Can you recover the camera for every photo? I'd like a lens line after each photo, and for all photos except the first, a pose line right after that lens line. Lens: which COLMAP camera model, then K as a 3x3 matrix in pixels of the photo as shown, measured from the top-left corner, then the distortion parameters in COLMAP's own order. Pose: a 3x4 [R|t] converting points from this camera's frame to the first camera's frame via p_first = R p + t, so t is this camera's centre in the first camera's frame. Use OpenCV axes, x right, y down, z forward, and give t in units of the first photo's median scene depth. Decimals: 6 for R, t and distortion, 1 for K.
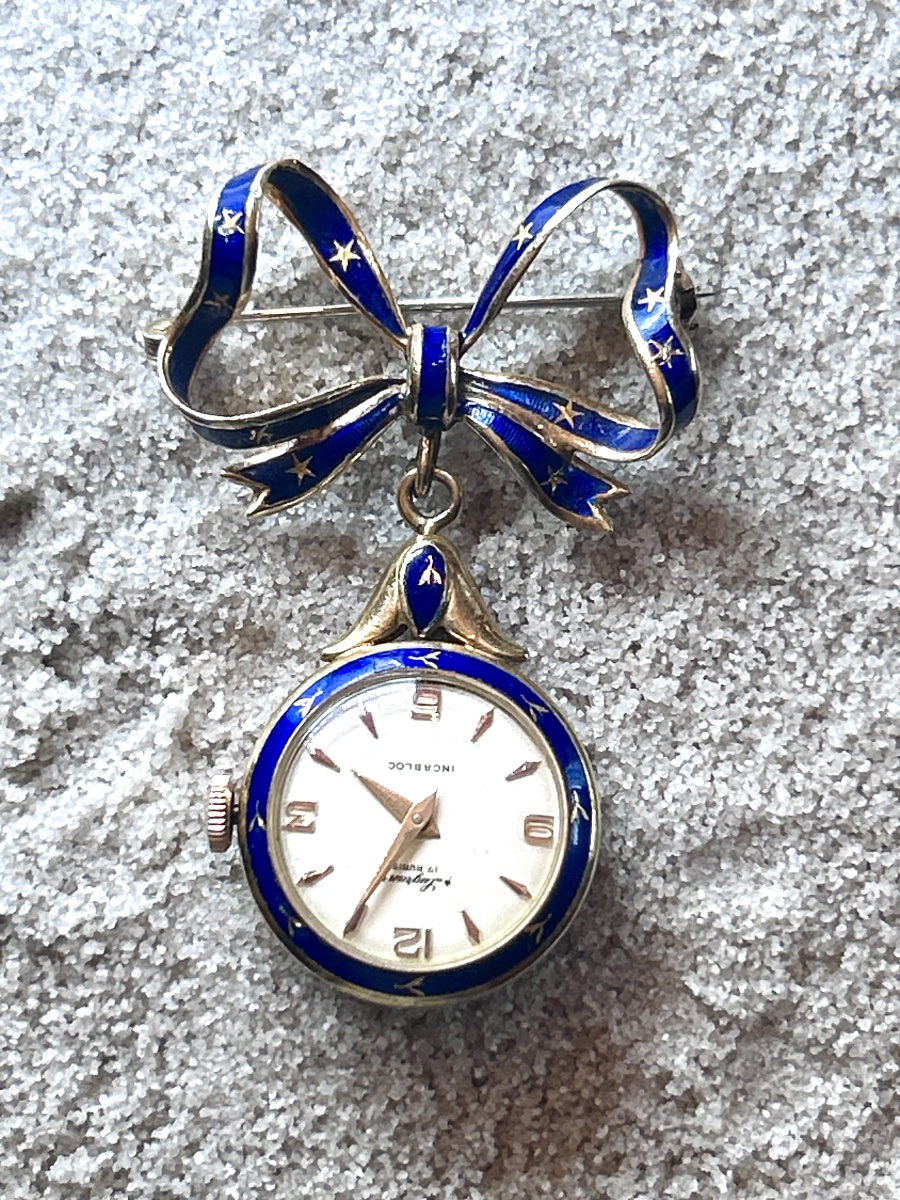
lens RADIAL K [[3473.3, 0, 448.8], [0, 3473.3, 600.6], [0, 0, 1]] dist [0.159579, 0.000000]
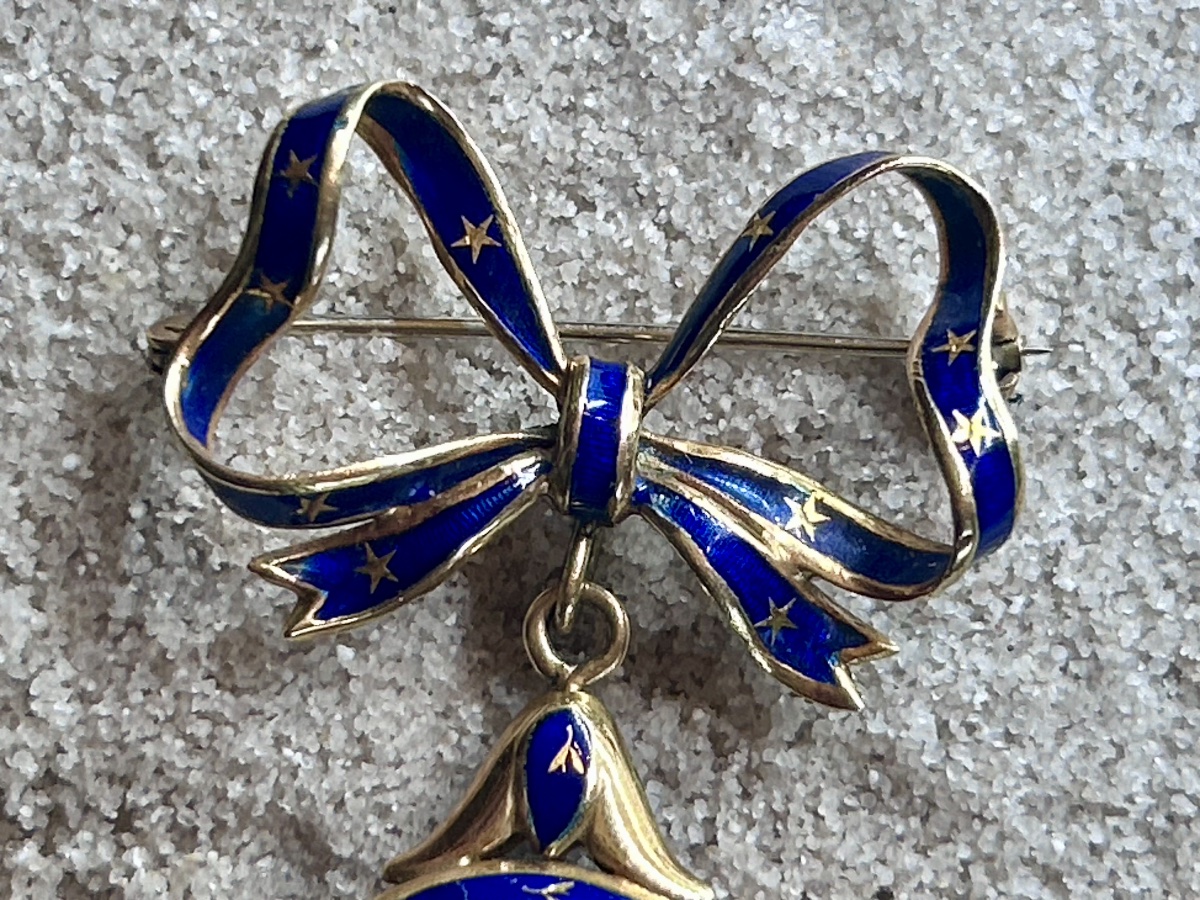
lens RADIAL K [[4003.3, 0, 626.4], [0, 4003.3, 386.4], [0, 0, 1]] dist [0.164853, 0.000000]
pose [[0.996623, 0.081662, 0.008627, -0.006587], [-0.080691, 0.993393, -0.081610, -0.015104], [-0.015234, 0.080639, 0.996627, 0.269483]]
